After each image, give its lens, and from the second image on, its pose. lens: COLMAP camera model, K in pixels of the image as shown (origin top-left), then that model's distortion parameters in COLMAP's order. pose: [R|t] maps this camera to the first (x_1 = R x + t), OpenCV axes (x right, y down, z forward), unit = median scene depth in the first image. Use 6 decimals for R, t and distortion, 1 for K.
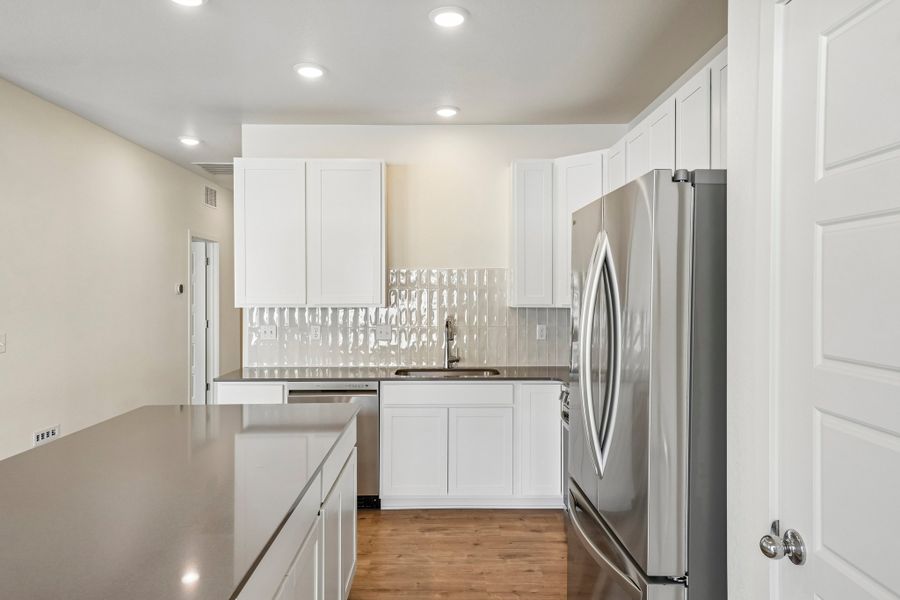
lens RADIAL K [[574.9, 0, 452.2], [0, 574.9, 298.0], [0, 0, 1]] dist [-0.037144, 0.002384]
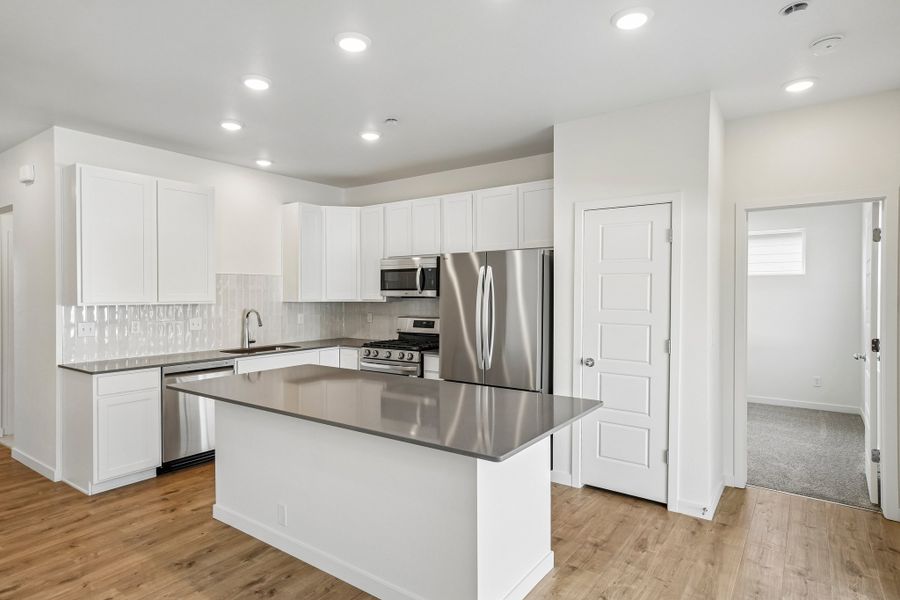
lens RADIAL K [[505.9, 0, 447.3], [0, 505.9, 303.3], [0, 0, 1]] dist [0.014215, 0.000347]
pose [[0.602242, -0.016139, 0.798151, -0.689513], [0.001746, 0.999820, 0.018900, -0.004564], [-0.798312, -0.009989, 0.602161, -0.094689]]
